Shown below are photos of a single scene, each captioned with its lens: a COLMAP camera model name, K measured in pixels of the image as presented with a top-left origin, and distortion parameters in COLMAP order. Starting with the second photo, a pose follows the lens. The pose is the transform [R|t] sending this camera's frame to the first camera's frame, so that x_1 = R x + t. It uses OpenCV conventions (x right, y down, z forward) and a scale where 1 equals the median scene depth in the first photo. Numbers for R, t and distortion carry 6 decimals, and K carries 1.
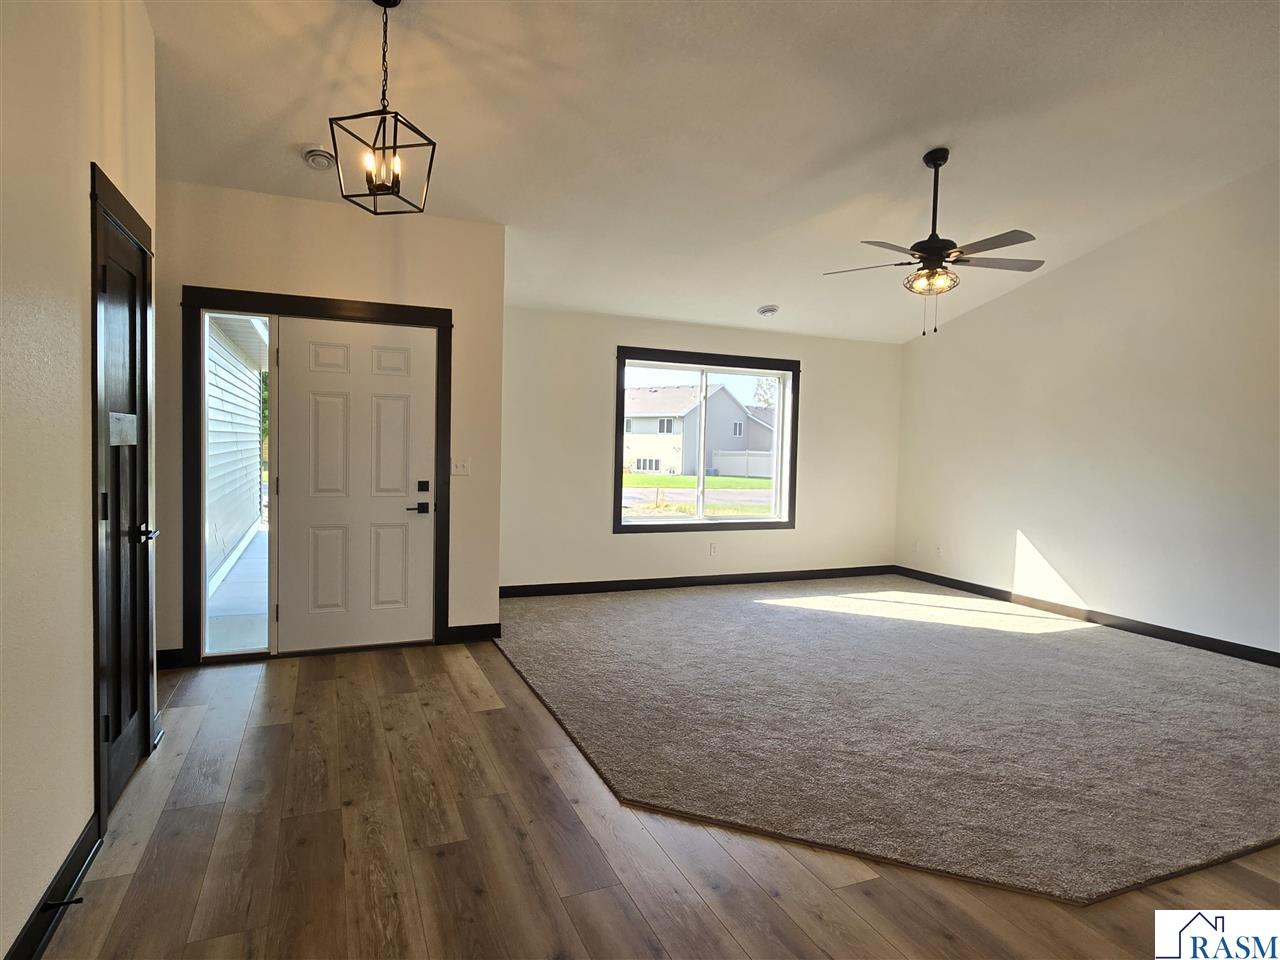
lens RADIAL K [[720.9, 0, 634.5], [0, 720.9, 472.3], [0, 0, 1]] dist [0.002595, 0.000087]
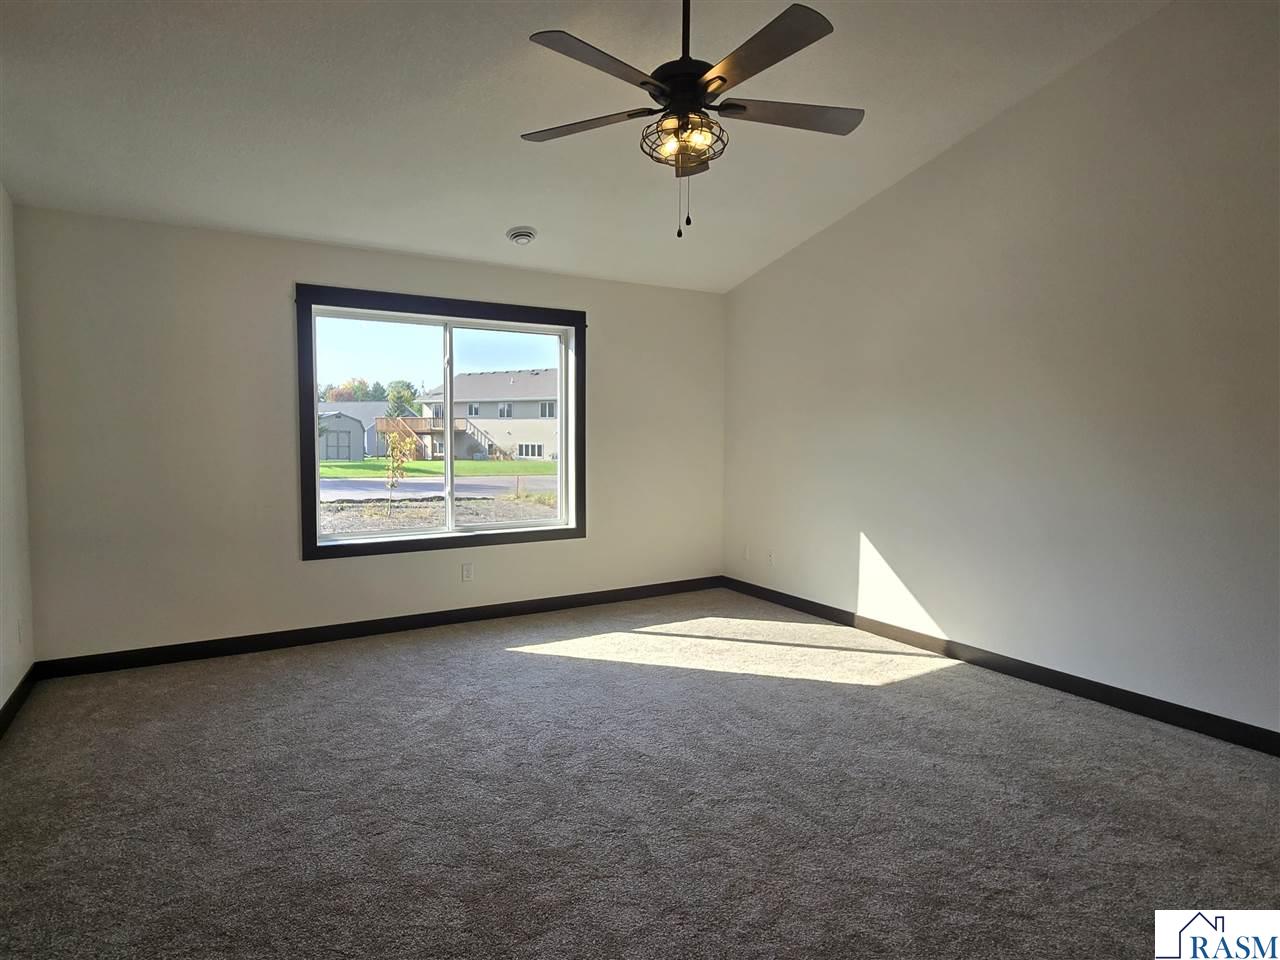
lens RADIAL K [[720.9, 0, 634.5], [0, 720.9, 472.3], [0, 0, 1]] dist [0.002595, 0.000087]
pose [[0.989895, -0.027731, 0.139063, 0.189790], [0.024696, 0.999419, 0.023501, -0.006379], [-0.139634, -0.019829, 0.990005, 0.281423]]
